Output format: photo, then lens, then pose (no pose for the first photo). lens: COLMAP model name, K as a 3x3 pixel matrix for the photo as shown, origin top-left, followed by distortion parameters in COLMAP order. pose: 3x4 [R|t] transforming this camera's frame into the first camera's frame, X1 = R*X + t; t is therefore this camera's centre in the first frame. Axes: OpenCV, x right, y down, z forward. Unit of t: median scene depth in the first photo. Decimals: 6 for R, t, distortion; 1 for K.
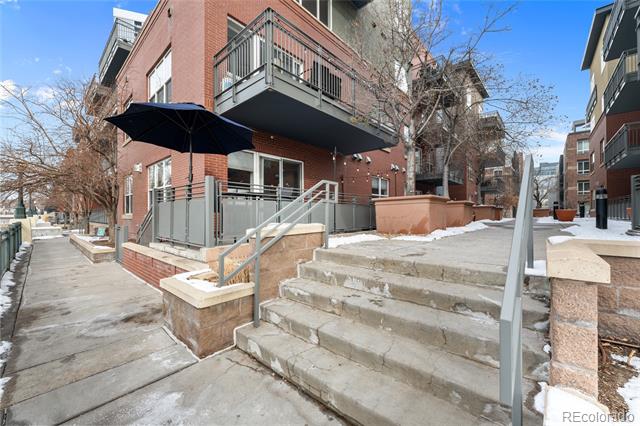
lens RADIAL K [[253.3, 0, 317.5], [0, 253.3, 212.0], [0, 0, 1]] dist [0.001942, 0.000826]
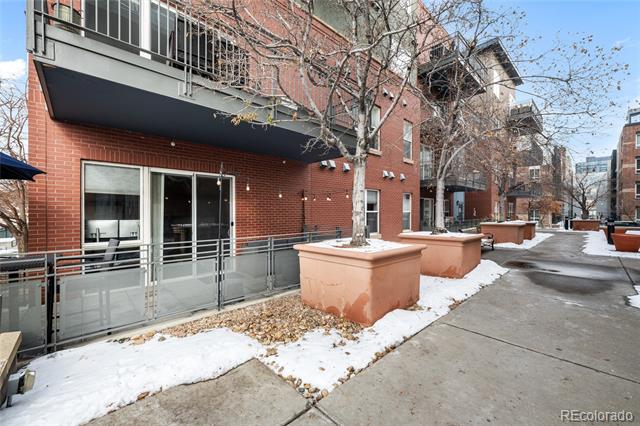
lens RADIAL K [[253.3, 0, 322.8], [0, 253.3, 211.2], [0, 0, 1]] dist [0.001942, 0.000826]
pose [[0.996645, 0.006696, -0.081566, 0.163580], [-0.005656, 0.999900, 0.012978, -0.070121], [0.081644, -0.012473, 0.996583, 0.194158]]
